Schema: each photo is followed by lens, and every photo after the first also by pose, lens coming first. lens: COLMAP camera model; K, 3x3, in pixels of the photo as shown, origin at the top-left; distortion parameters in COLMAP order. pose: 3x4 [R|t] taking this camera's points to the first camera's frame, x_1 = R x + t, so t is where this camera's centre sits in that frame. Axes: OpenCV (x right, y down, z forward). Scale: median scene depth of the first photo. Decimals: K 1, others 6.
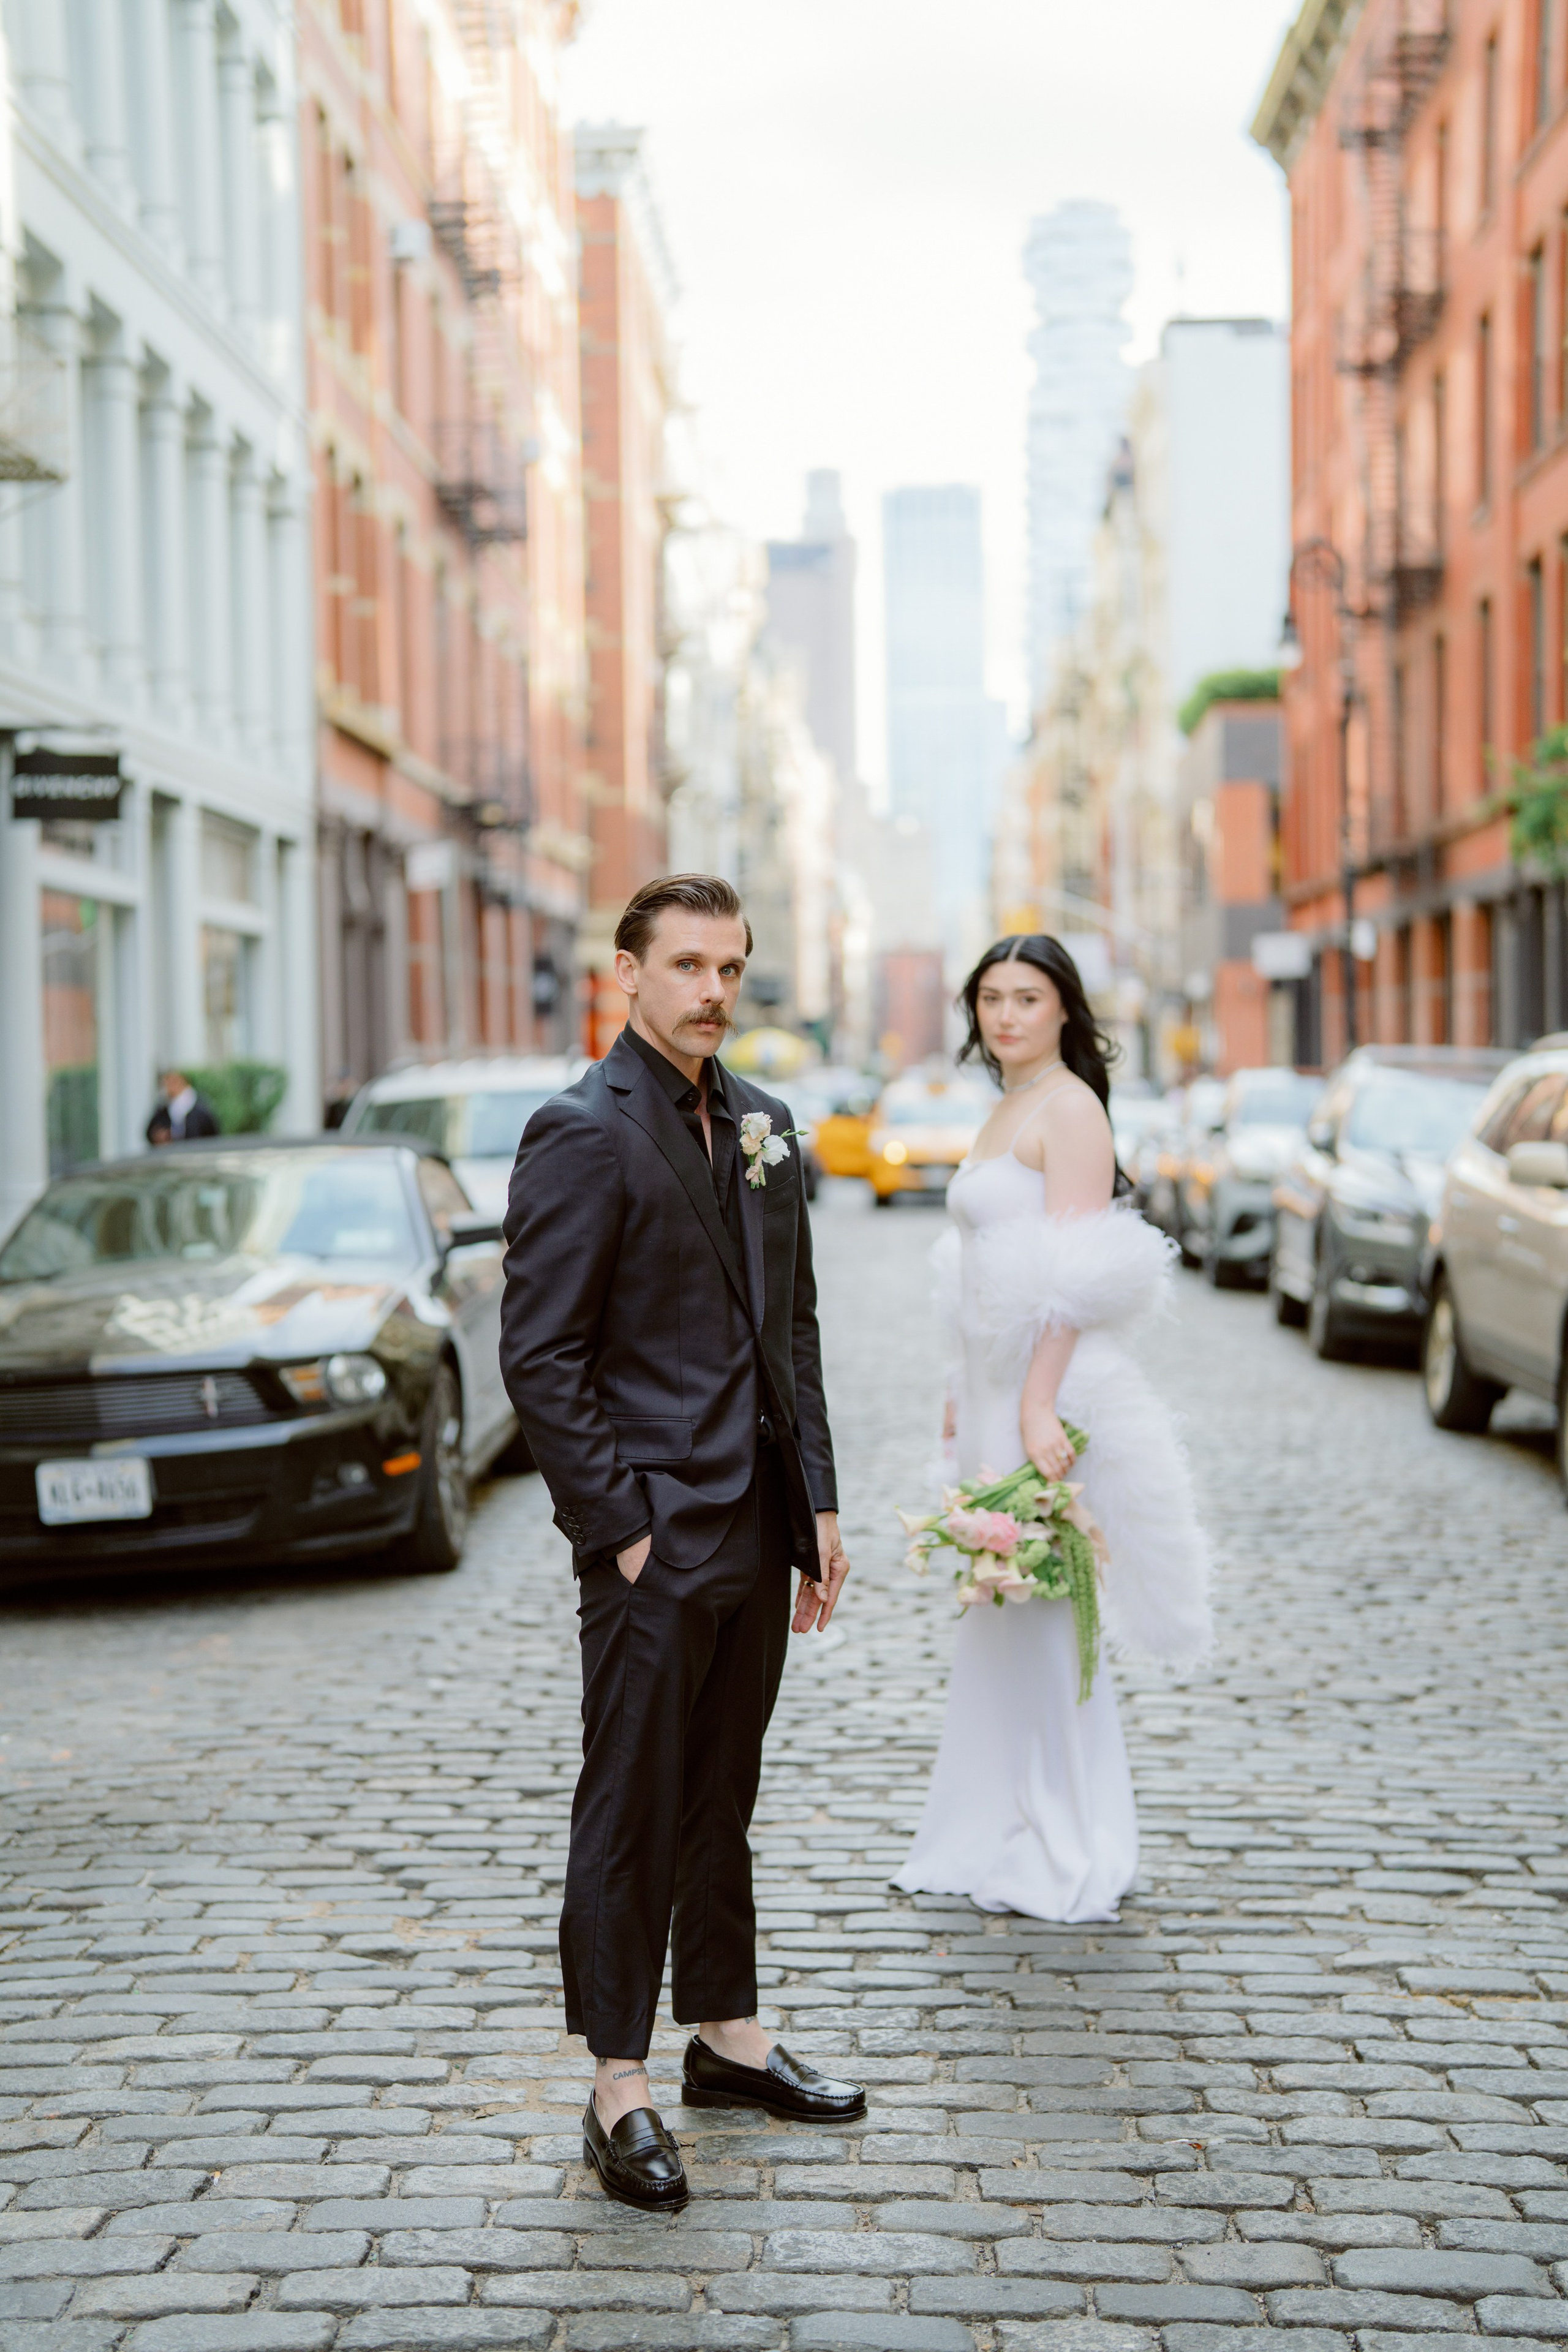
lens RADIAL K [[3380.6, 0, 772.8], [0, 3380.6, 1172.7], [0, 0, 1]] dist [-0.120052, 1.100218]
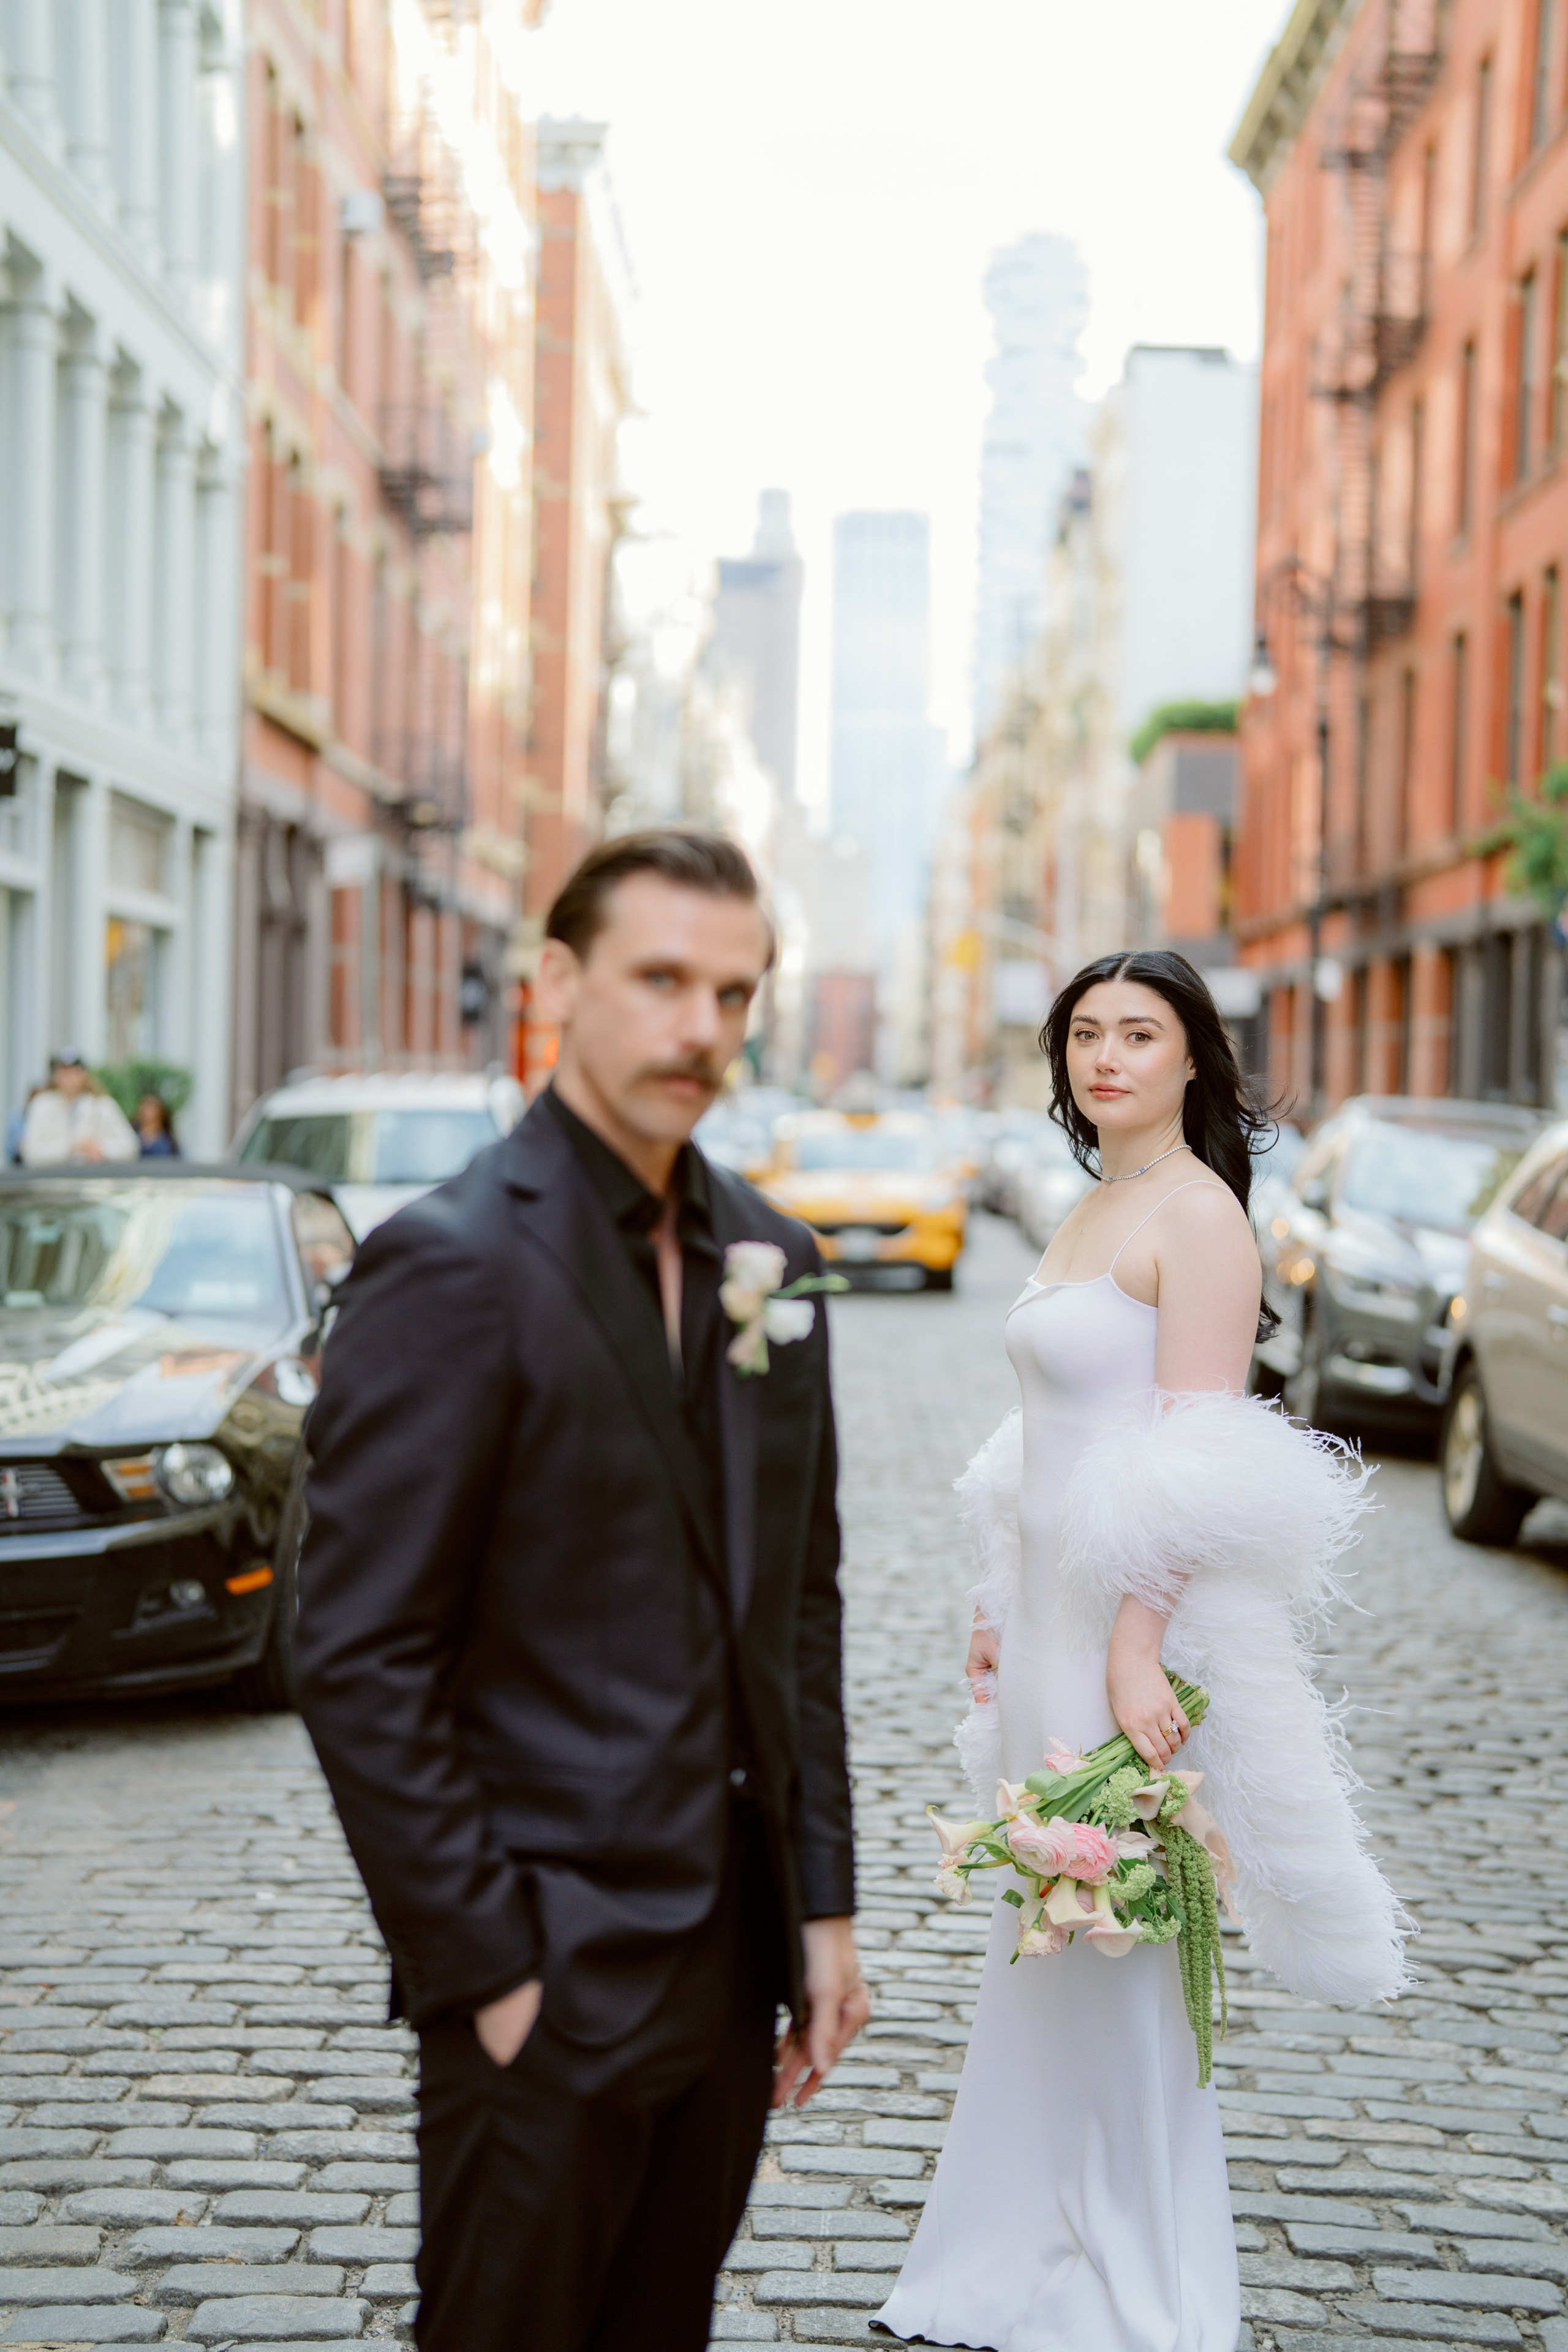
lens RADIAL K [[3207.6, 0, 784.0], [0, 3207.6, 1176.0], [0, 0, 1]] dist [-0.112413, 0.867563]
pose [[0.998855, 0.038355, 0.028576, -0.005103], [-0.038322, 0.999264, -0.001710, -0.009504], [-0.028620, 0.000613, 0.999590, 0.153655]]
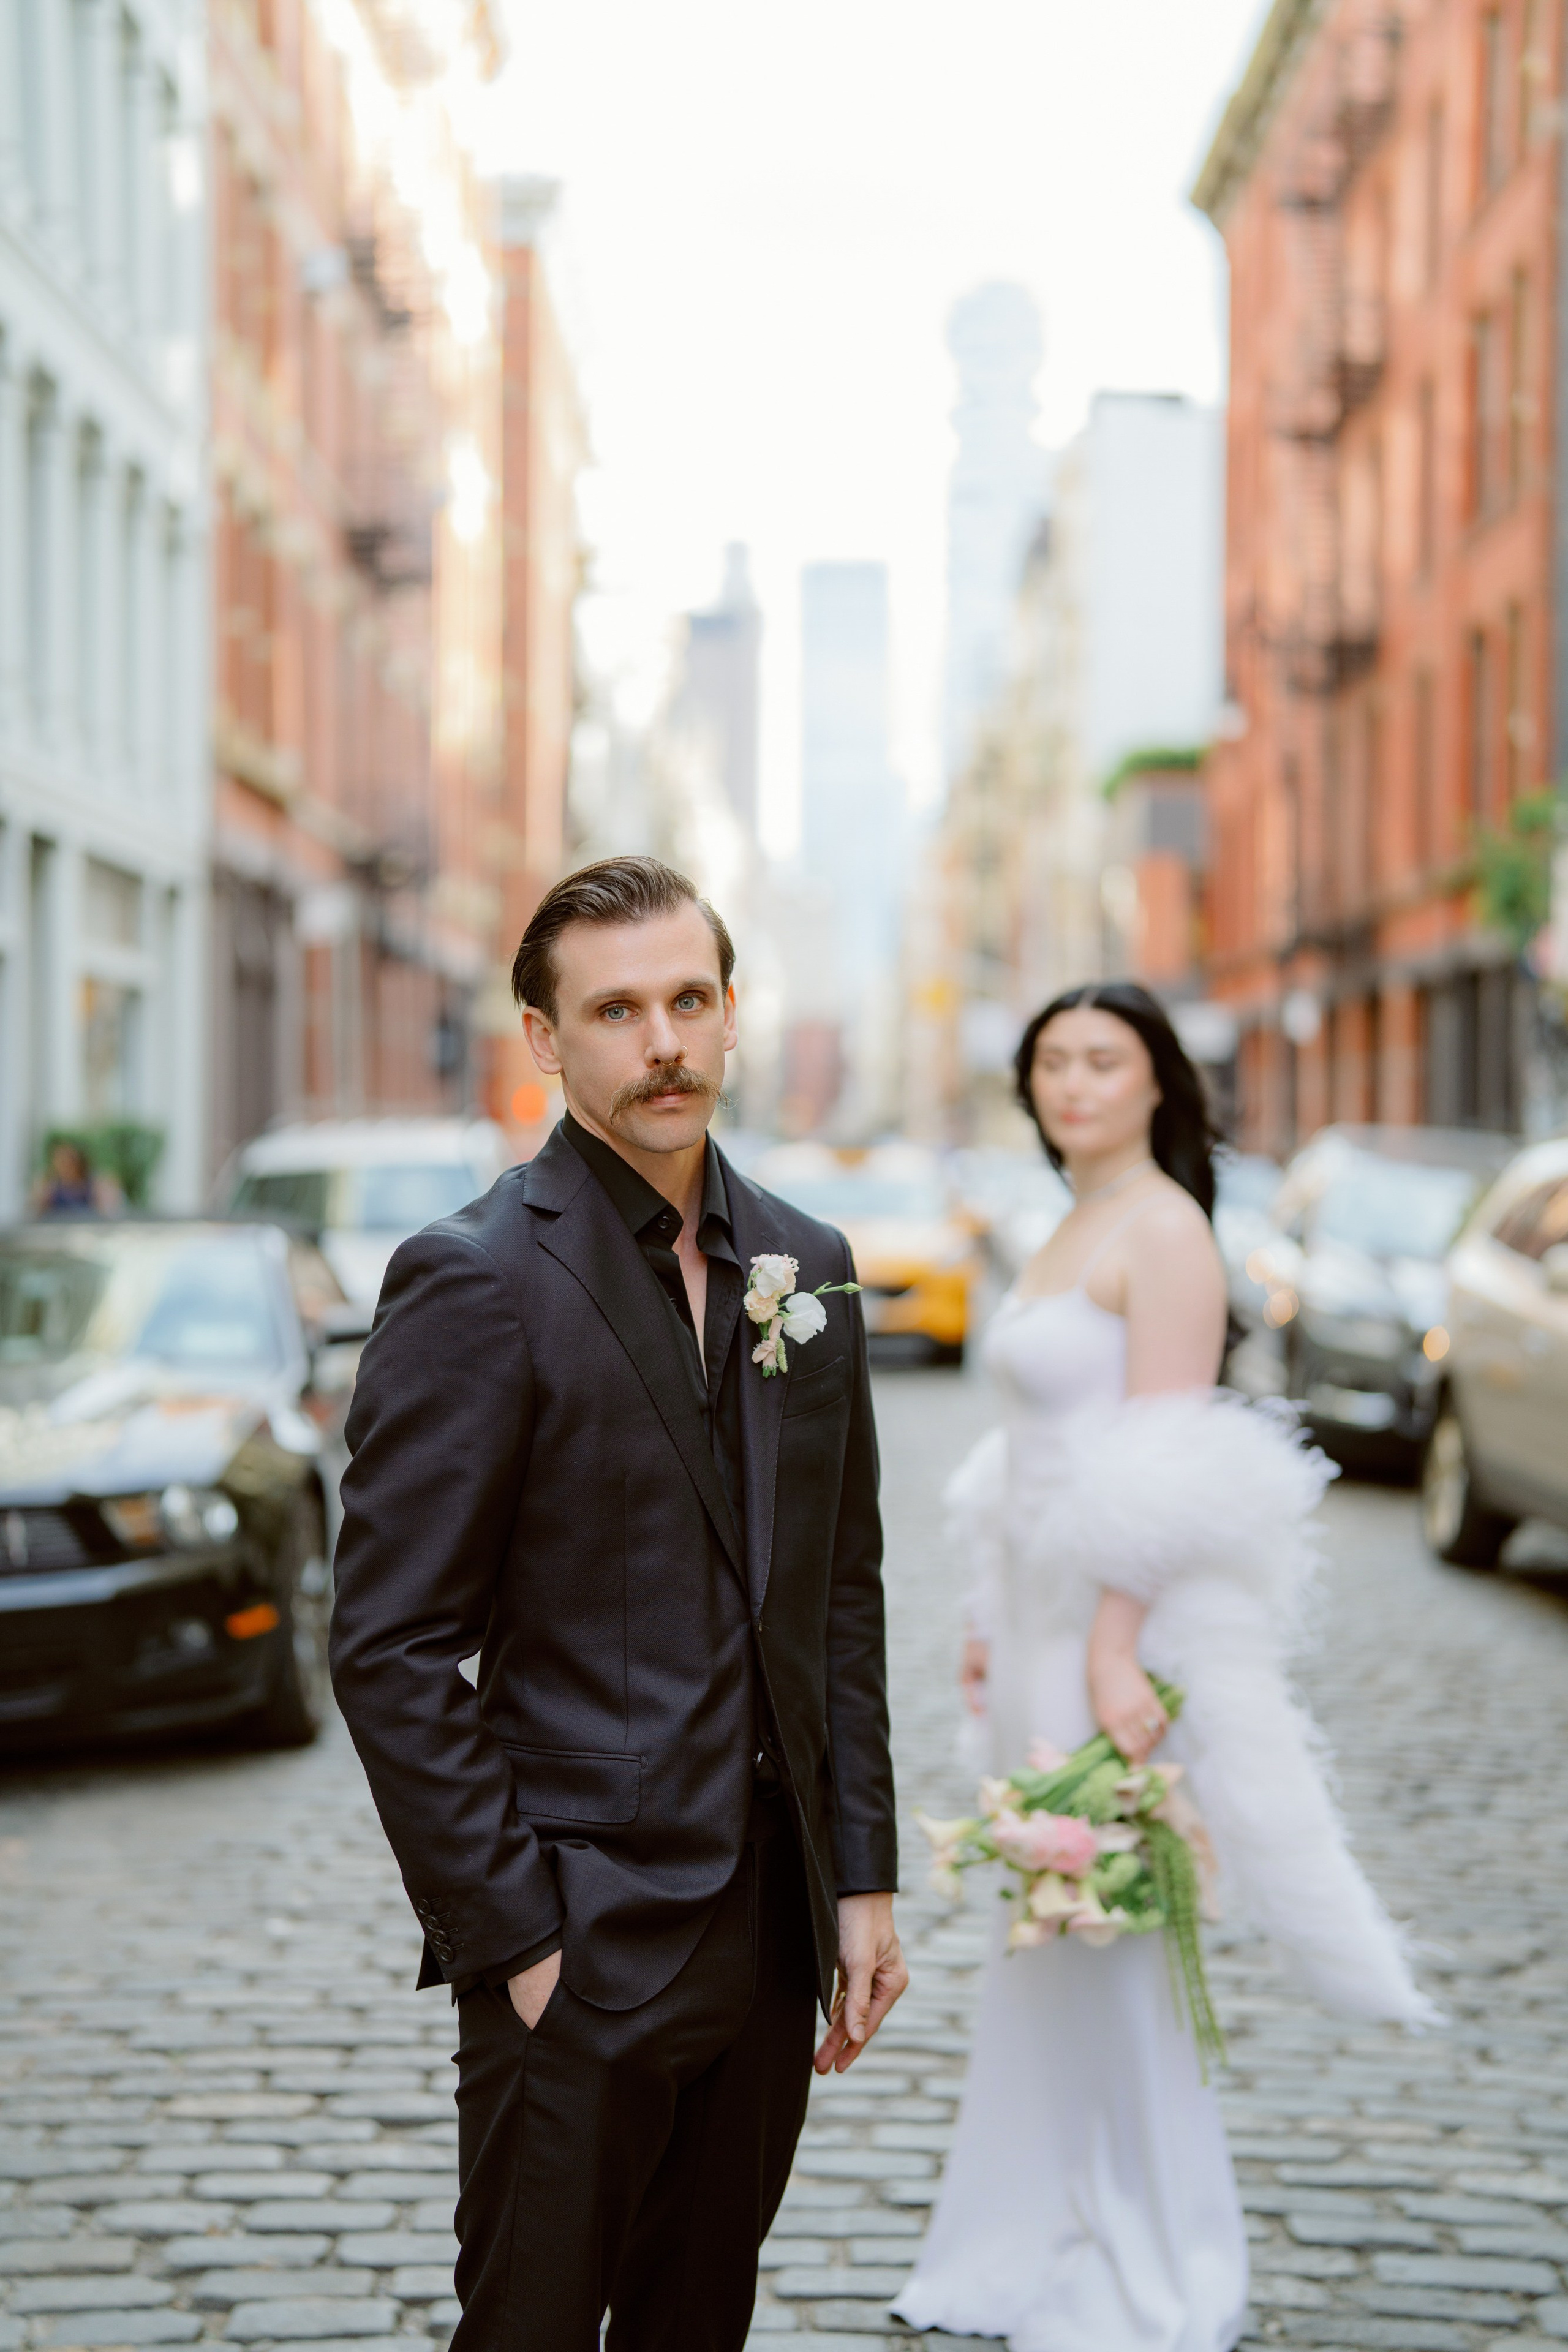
lens RADIAL K [[3237.2, 0, 774.4], [0, 3237.2, 1170.3], [0, 0, 1]] dist [-0.106674, 0.945396]
pose [[0.999194, 0.021267, 0.034044, -0.008048], [-0.020592, 0.999587, -0.020064, -0.006809], [-0.034457, 0.019347, 0.999219, 0.139913]]
